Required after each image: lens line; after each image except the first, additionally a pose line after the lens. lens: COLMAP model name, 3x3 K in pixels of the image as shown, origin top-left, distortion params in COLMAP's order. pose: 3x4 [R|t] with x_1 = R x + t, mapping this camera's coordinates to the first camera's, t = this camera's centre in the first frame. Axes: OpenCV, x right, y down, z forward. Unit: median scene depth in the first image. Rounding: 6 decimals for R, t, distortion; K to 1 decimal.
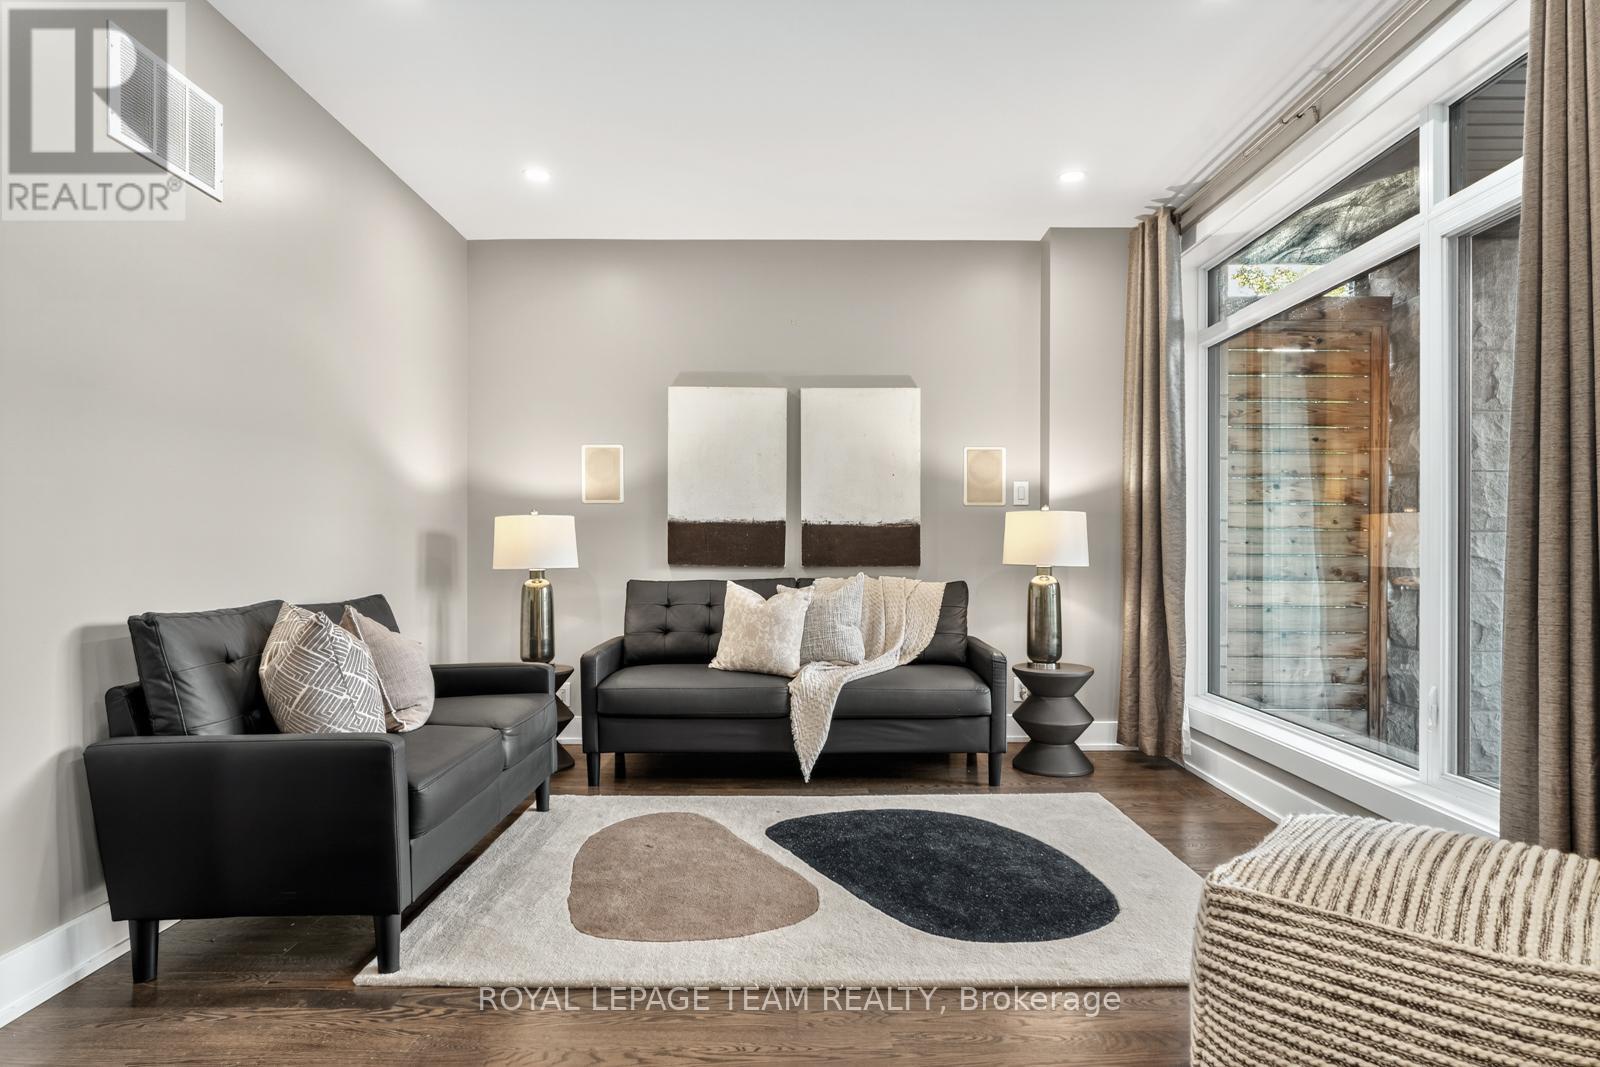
lens RADIAL K [[883.4, 0, 809.0], [0, 883.4, 539.2], [0, 0, 1]] dist [-0.002777, 0.000557]
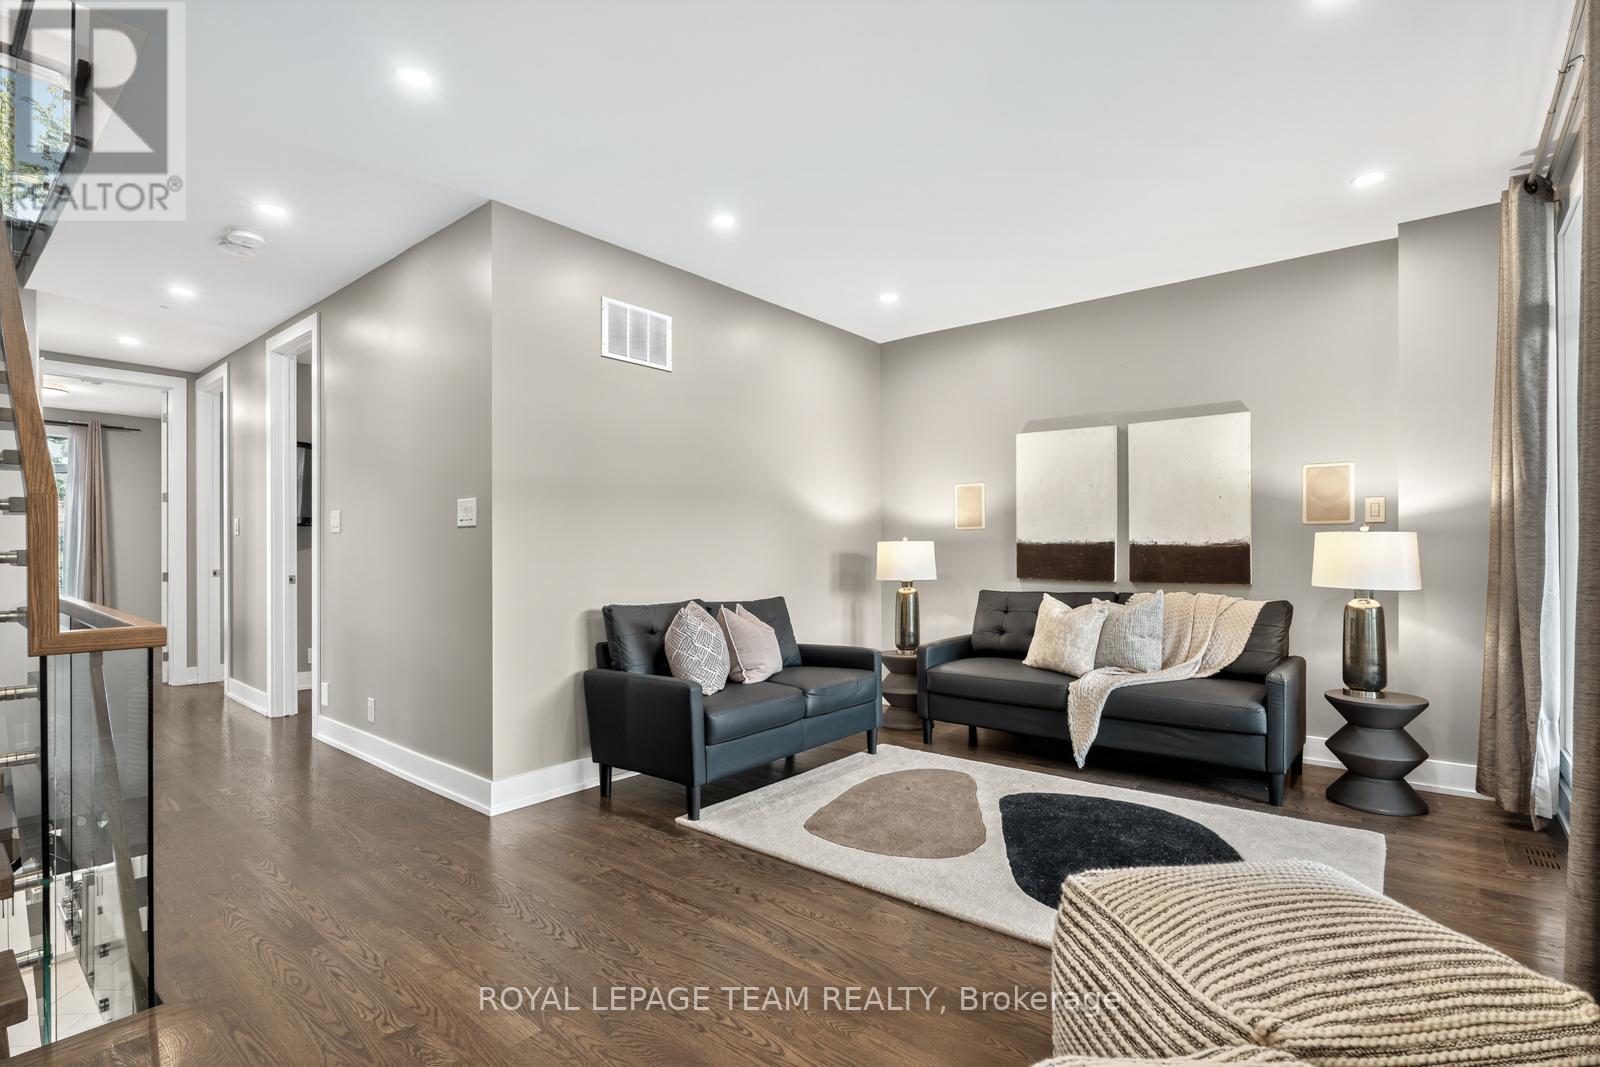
lens RADIAL K [[781.1, 0, 868.9], [0, 781.1, 540.6], [0, 0, 1]] dist [-0.002973, 0.007469]
pose [[0.789803, -0.008317, -0.613304, 0.389097], [0.007456, 0.999964, -0.003959, -0.023934], [0.613316, -0.001446, 0.789837, 0.007327]]
